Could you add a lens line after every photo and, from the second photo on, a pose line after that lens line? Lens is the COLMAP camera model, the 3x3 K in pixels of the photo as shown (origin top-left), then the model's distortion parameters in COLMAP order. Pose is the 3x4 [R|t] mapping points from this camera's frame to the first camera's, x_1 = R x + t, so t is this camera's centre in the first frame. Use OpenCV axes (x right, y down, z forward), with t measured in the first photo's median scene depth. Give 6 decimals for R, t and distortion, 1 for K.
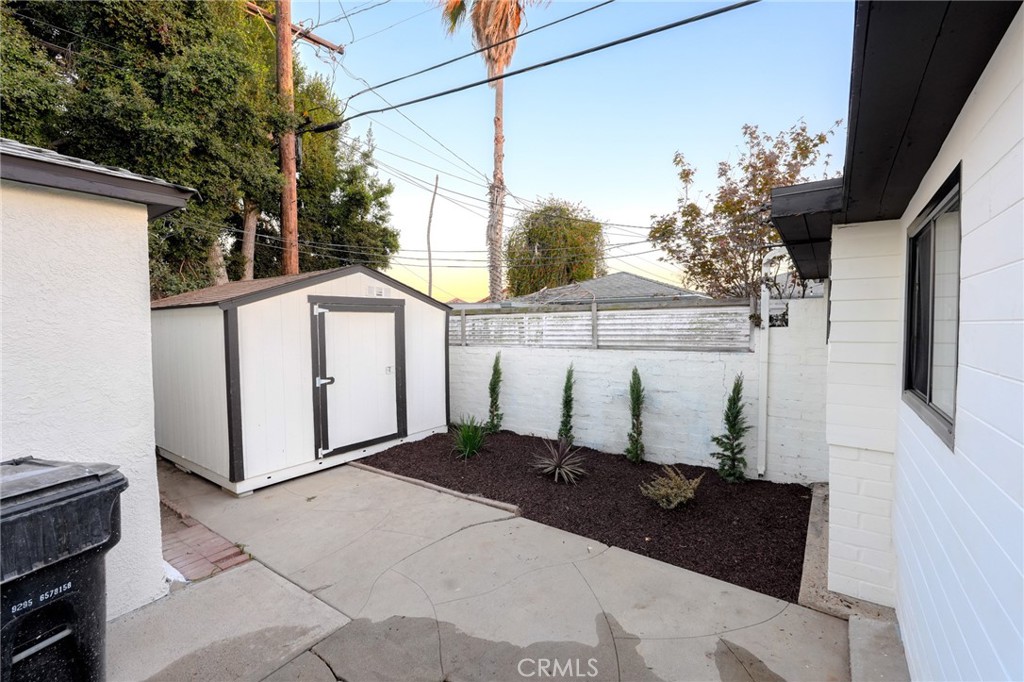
lens RADIAL K [[440.2, 0, 512.0], [0, 440.2, 341.0], [0, 0, 1]] dist [-0.000290, 0.000245]
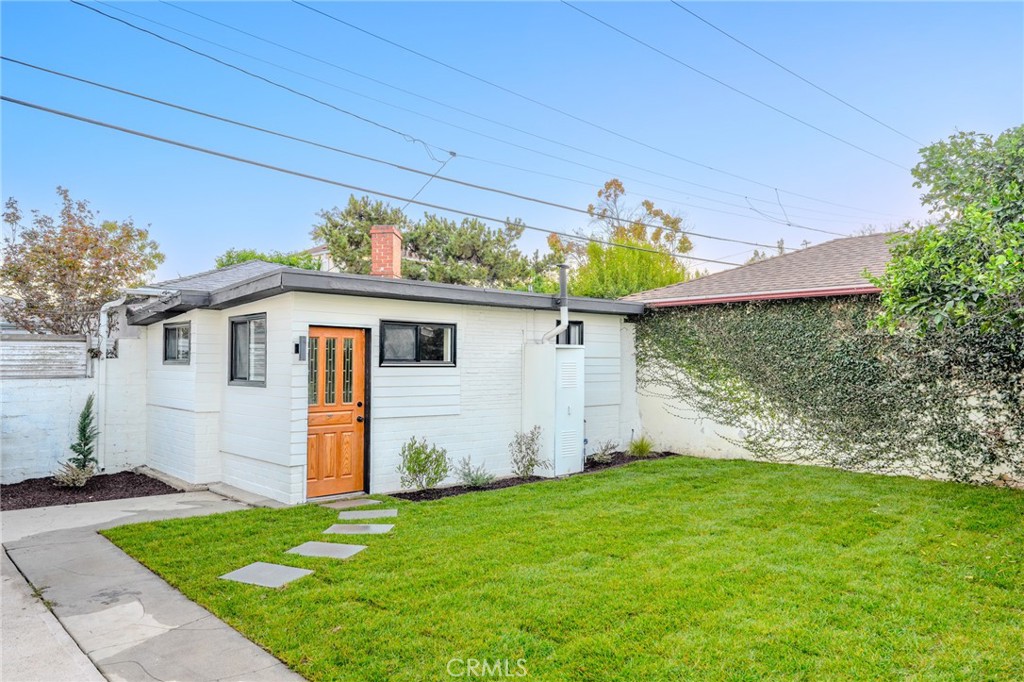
lens RADIAL K [[698.0, 0, 512.0], [0, 698.0, 341.0], [0, 0, 1]] dist [-0.003399, -0.001329]
pose [[0.197878, 0.034150, 0.979631, -1.194317], [0.031929, 0.998638, -0.041262, 0.040761], [-0.979706, 0.039444, 0.196519, -0.606691]]
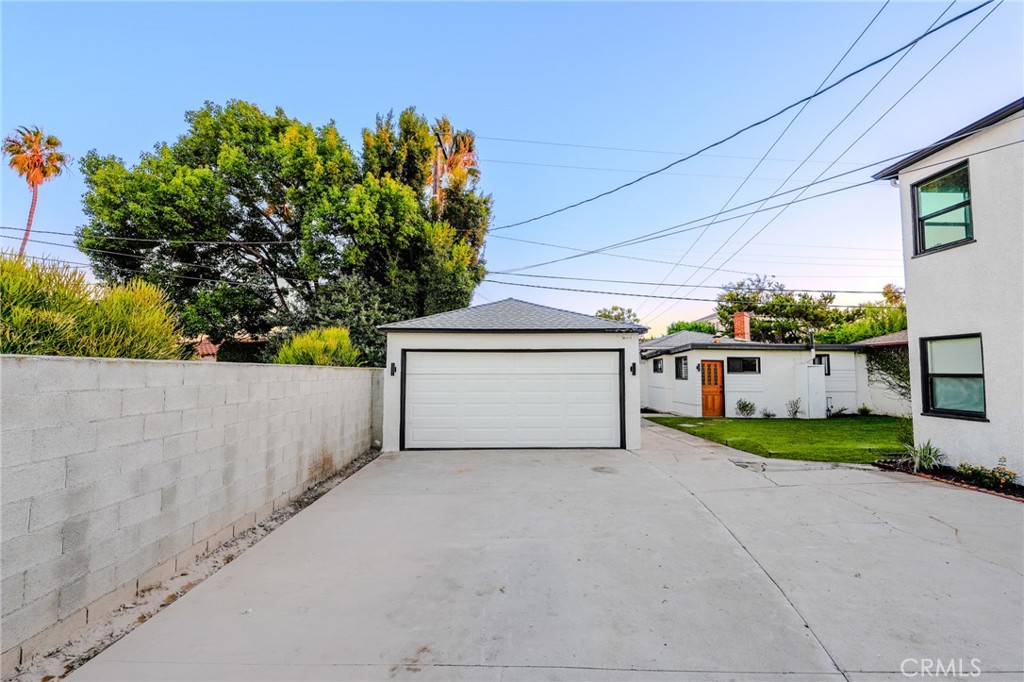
lens RADIAL K [[440.2, 0, 512.0], [0, 440.2, 341.0], [0, 0, 1]] dist [-0.000290, 0.000245]
pose [[0.802140, 0.048472, 0.595165, -2.744990], [0.014254, 0.994862, -0.100235, 0.086782], [-0.596966, 0.088887, 0.797328, -1.590607]]
